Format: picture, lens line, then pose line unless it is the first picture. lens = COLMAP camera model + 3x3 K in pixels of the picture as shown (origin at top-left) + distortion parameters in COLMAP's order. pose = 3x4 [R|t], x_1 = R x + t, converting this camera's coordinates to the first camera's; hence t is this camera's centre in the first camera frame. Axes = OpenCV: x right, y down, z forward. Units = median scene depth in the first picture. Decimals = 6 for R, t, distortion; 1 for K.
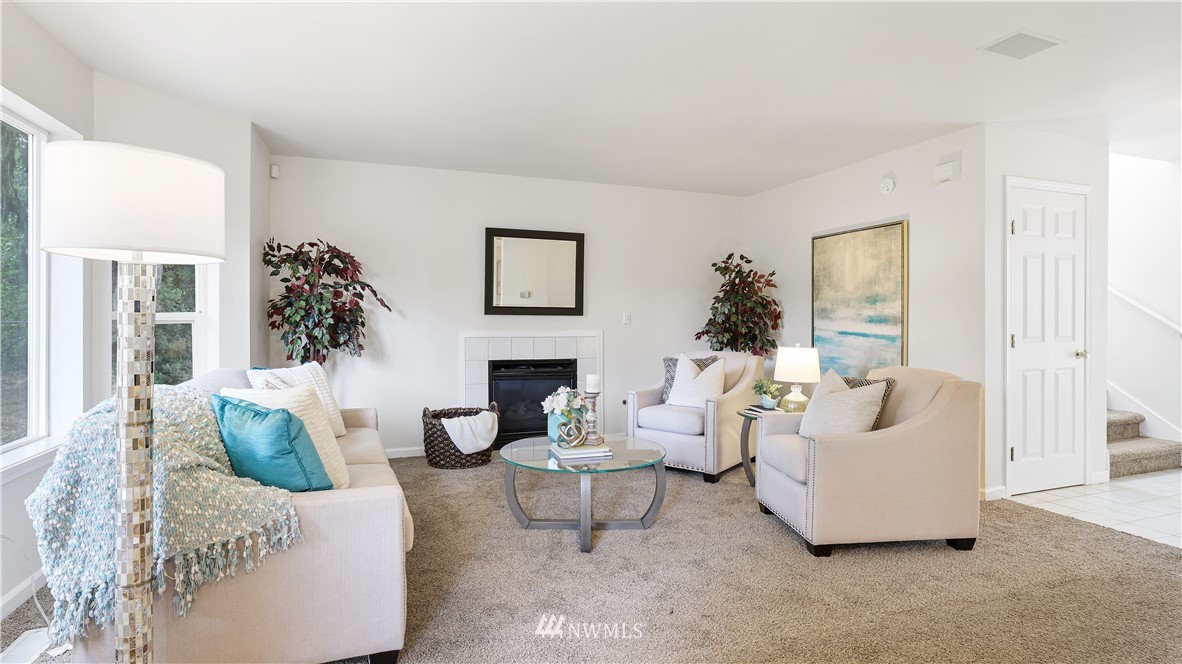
lens RADIAL K [[584.6, 0, 591.0], [0, 584.6, 332.0], [0, 0, 1]] dist [0.002942, 0.001018]
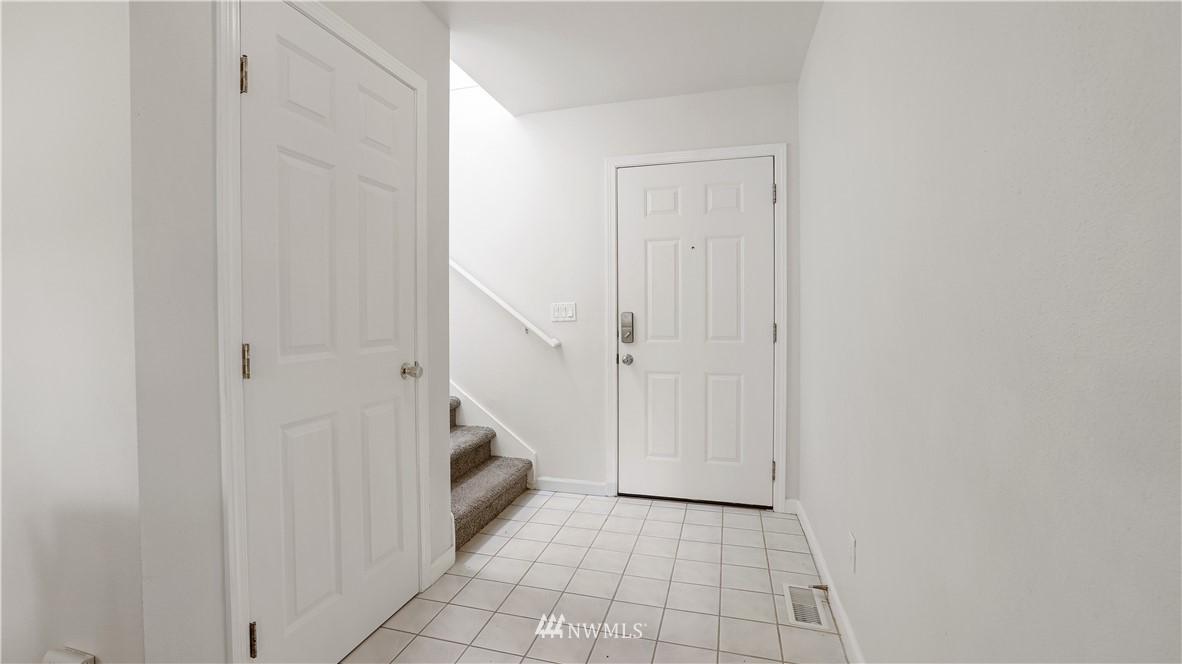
lens RADIAL K [[506.6, 0, 591.0], [0, 506.6, 332.0], [0, 0, 1]] dist [-0.030529, 0.000054]
pose [[0.583817, -0.018396, 0.811677, 0.696038], [0.009806, 0.999830, 0.015607, -0.006896], [-0.811826, -0.001152, 0.583898, 0.734268]]
